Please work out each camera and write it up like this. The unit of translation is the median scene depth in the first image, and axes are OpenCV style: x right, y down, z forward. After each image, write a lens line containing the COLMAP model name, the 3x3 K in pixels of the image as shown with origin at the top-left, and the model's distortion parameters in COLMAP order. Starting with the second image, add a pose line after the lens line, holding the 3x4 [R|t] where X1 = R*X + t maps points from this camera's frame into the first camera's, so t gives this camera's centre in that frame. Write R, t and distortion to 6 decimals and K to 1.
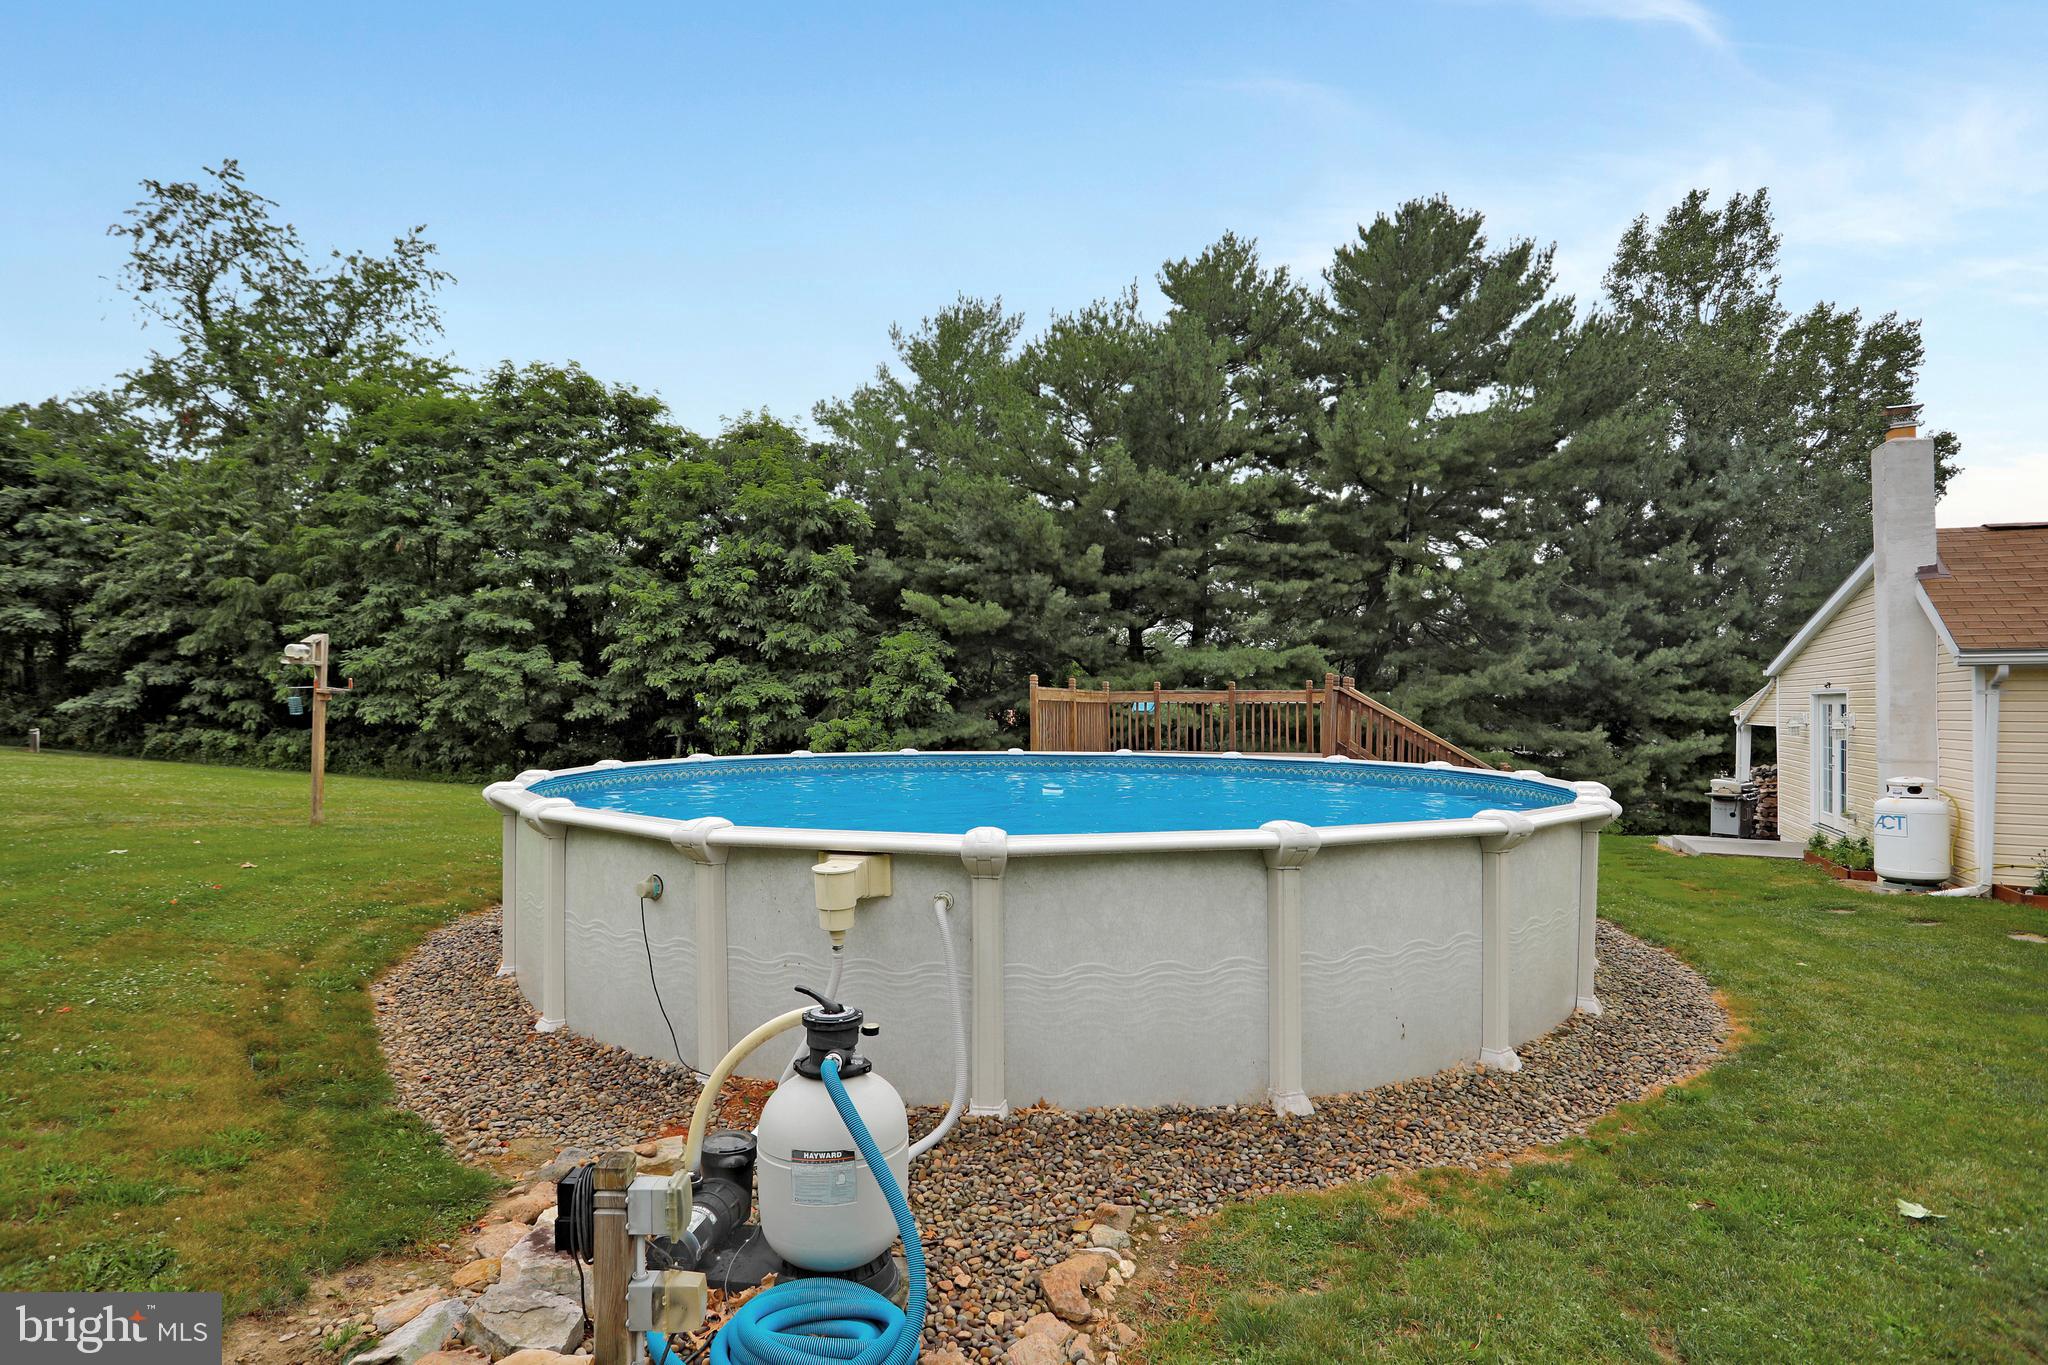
lens RADIAL K [[1017.0, 0, 1024.0], [0, 1017.0, 682.5], [0, 0, 1]] dist [-0.066308, 0.025563]
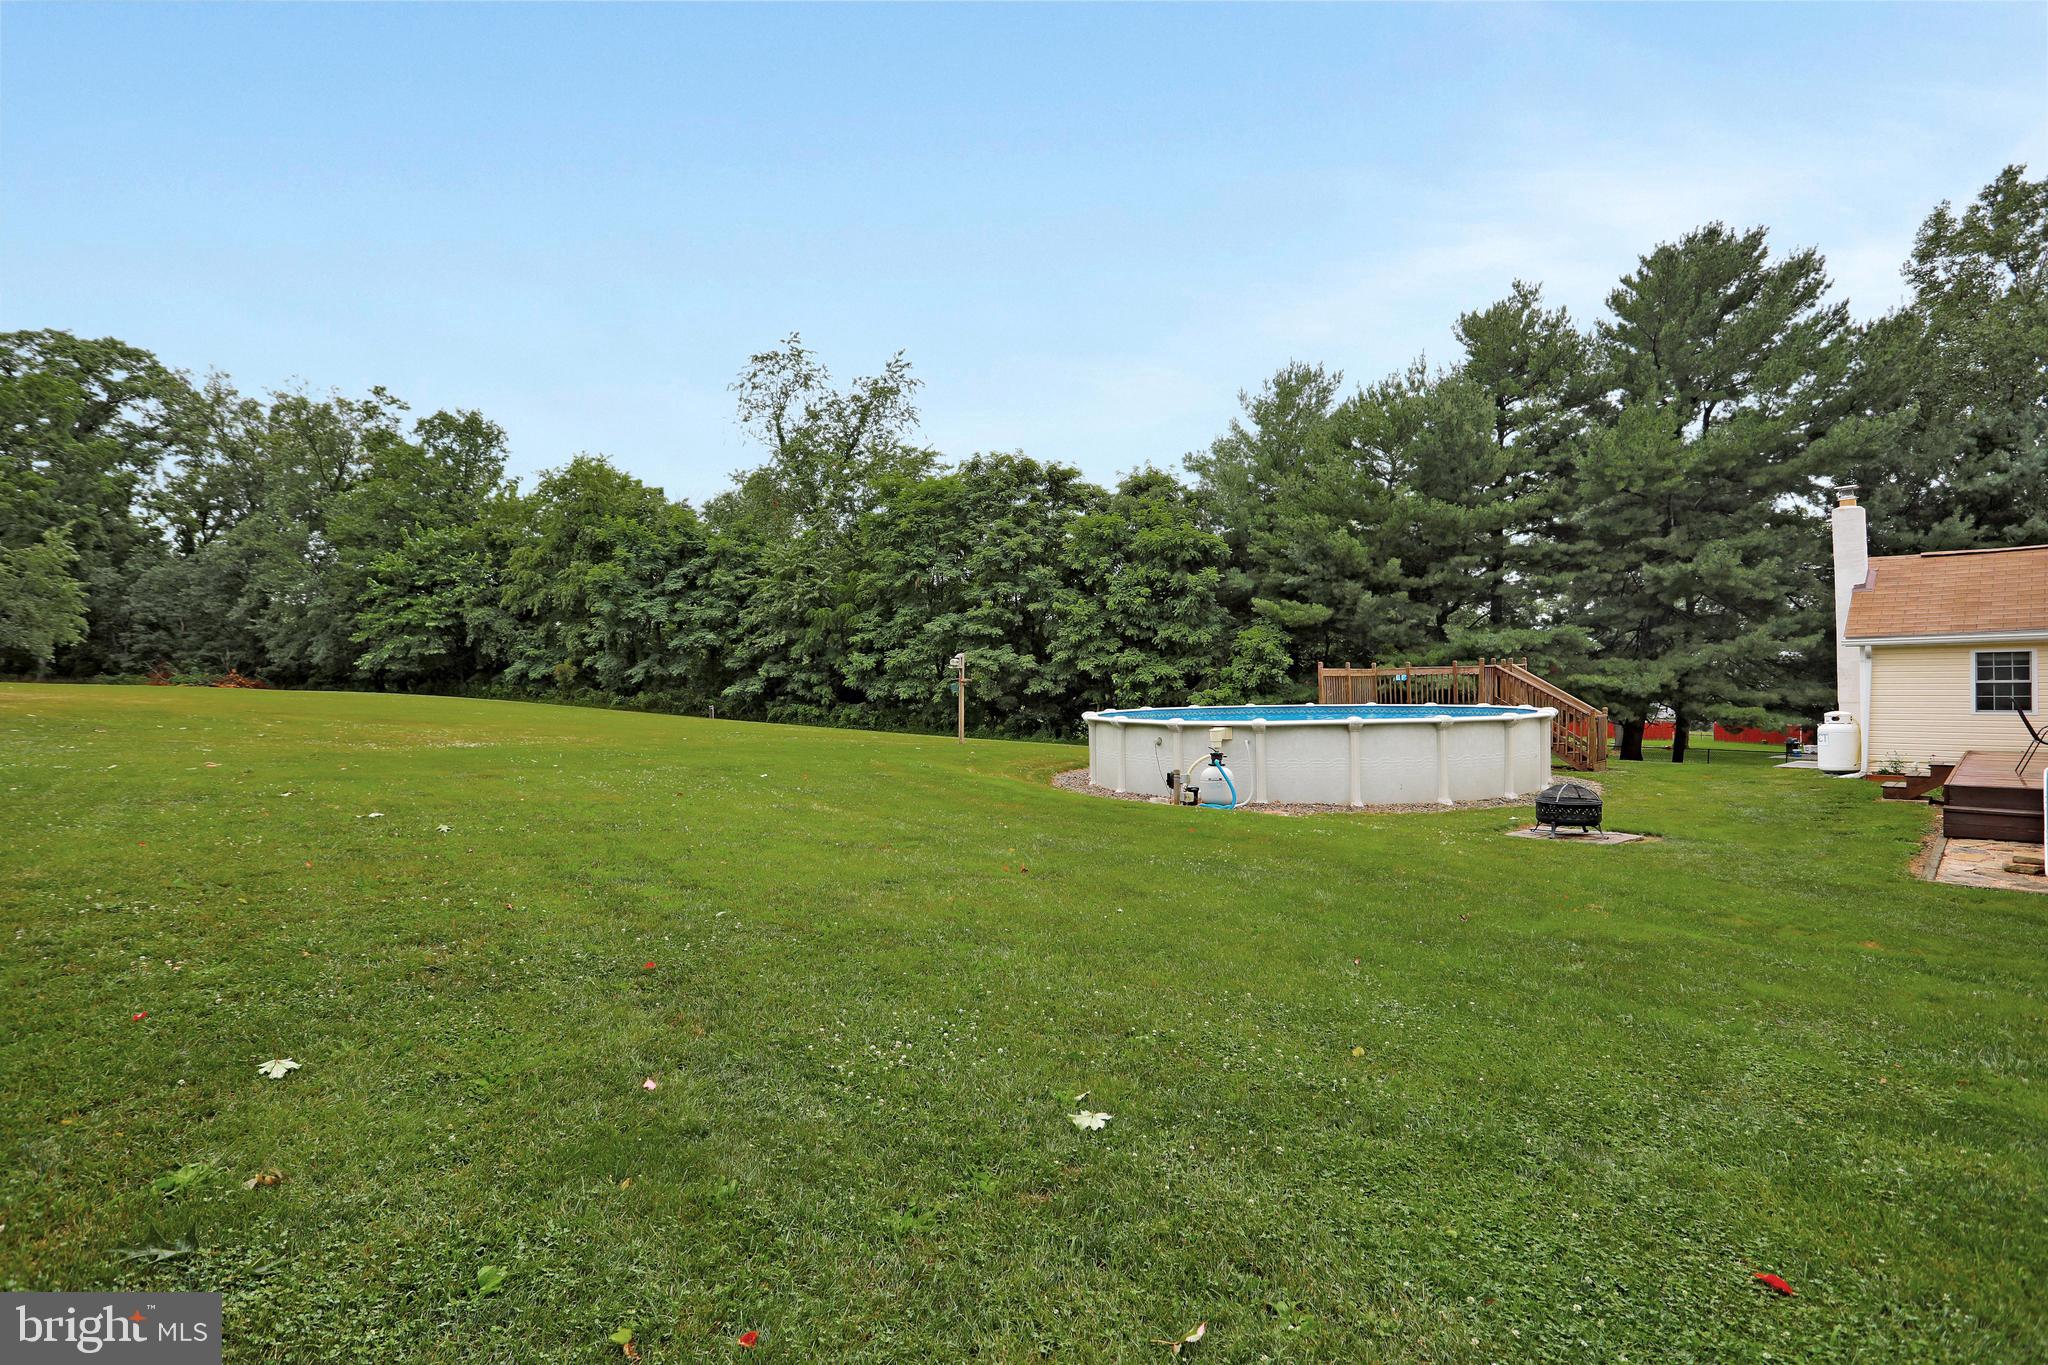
lens RADIAL K [[1017.0, 0, 1024.0], [0, 1017.0, 682.5], [0, 0, 1]] dist [-0.066308, 0.025563]
pose [[0.936468, -0.021451, -0.350096, 0.069929], [0.031143, 0.999271, 0.022076, -0.013104], [0.349367, -0.031577, 0.936454, -0.413679]]
